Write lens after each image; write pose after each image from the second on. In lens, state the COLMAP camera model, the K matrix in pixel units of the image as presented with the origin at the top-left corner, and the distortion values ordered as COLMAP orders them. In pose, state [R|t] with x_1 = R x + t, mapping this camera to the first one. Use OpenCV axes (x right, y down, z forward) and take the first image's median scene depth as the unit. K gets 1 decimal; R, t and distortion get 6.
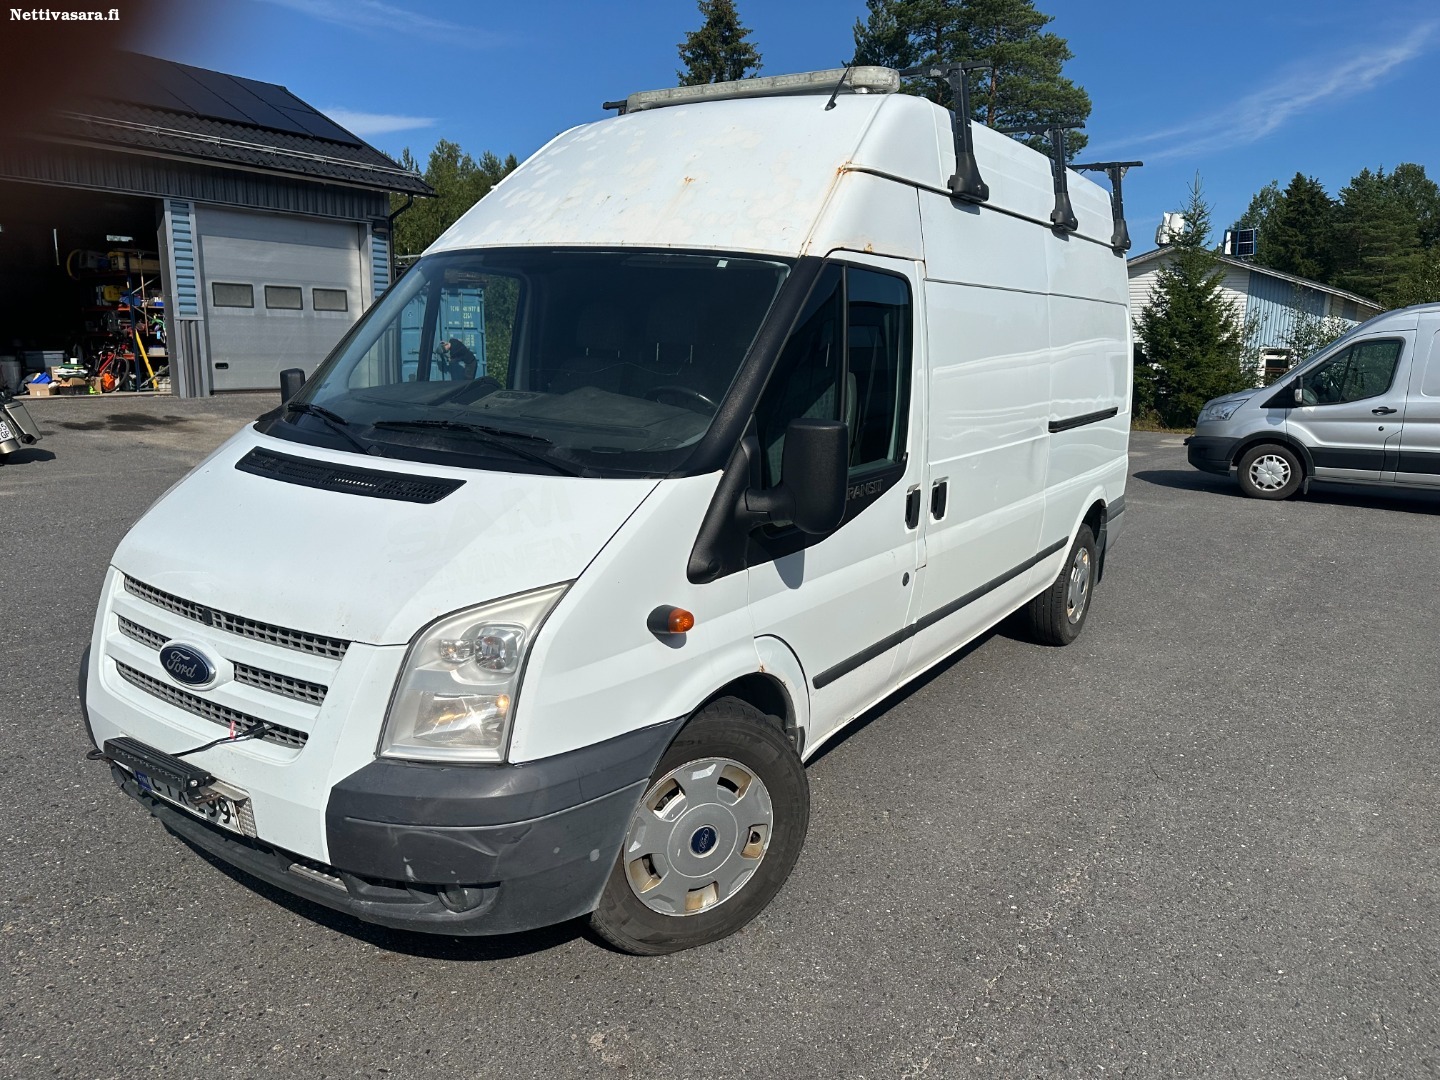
lens RADIAL K [[996.8, 0, 724.7], [0, 996.8, 542.1], [0, 0, 1]] dist [0.049348, -0.050585]
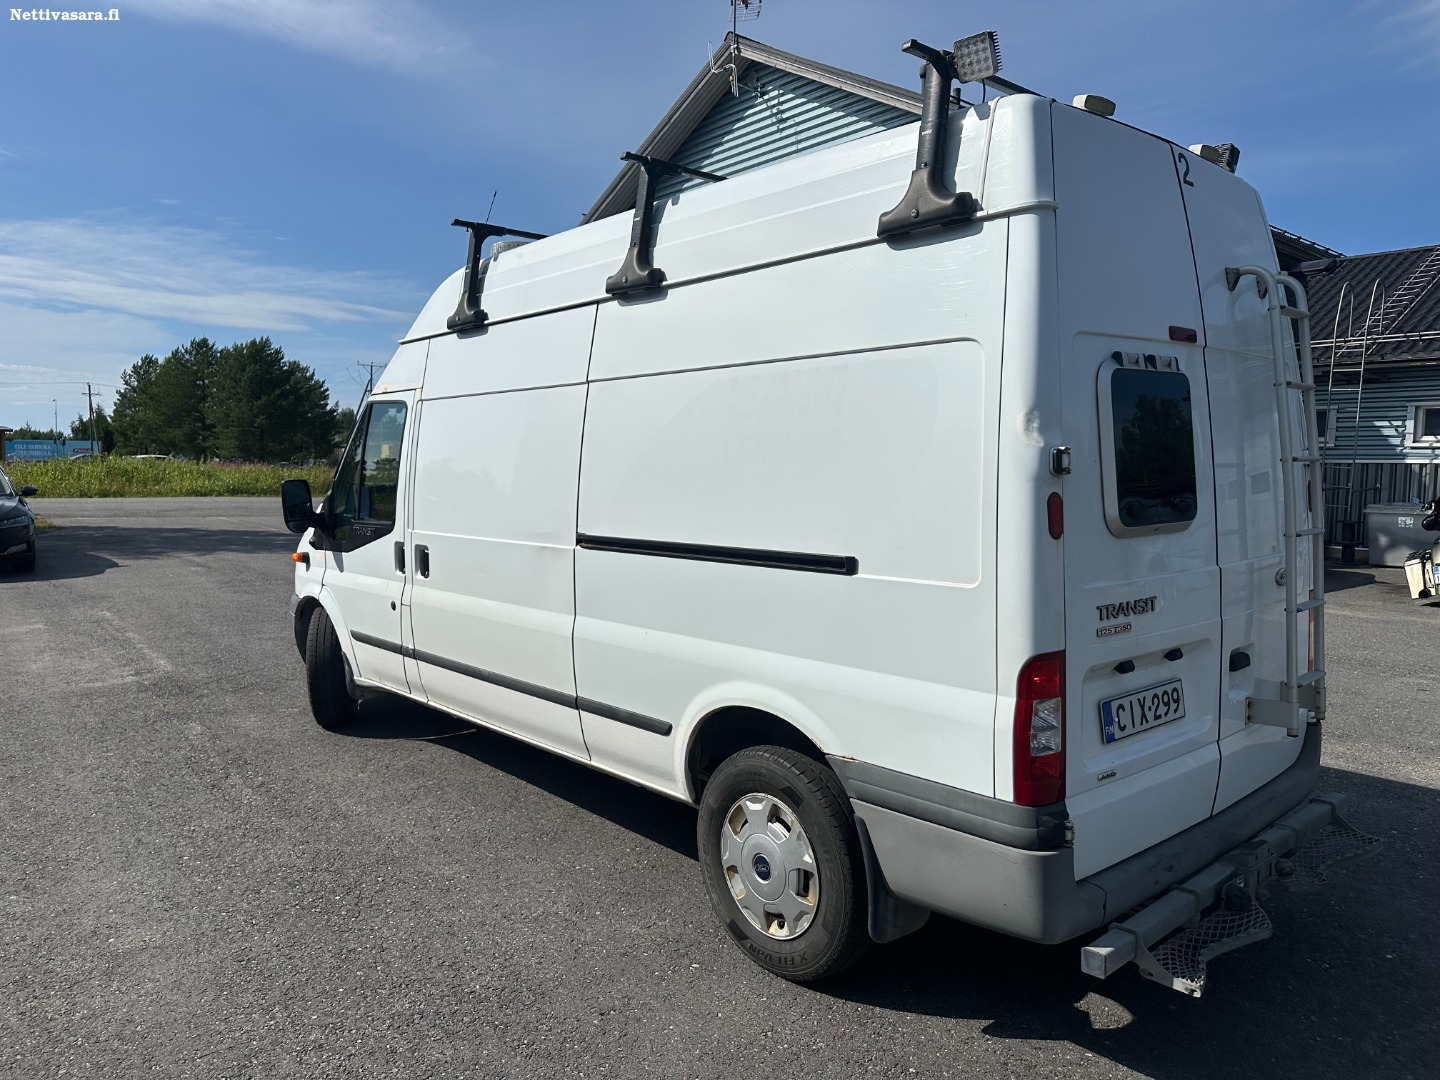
lens RADIAL K [[996.8, 0, 724.7], [0, 996.8, 542.1], [0, 0, 1]] dist [0.049348, -0.050585]
pose [[-0.240240, 0.055968, -0.969099, 1.424048], [-0.214587, 0.970576, 0.109250, -0.305035], [0.946698, 0.234202, -0.221161, 1.703654]]
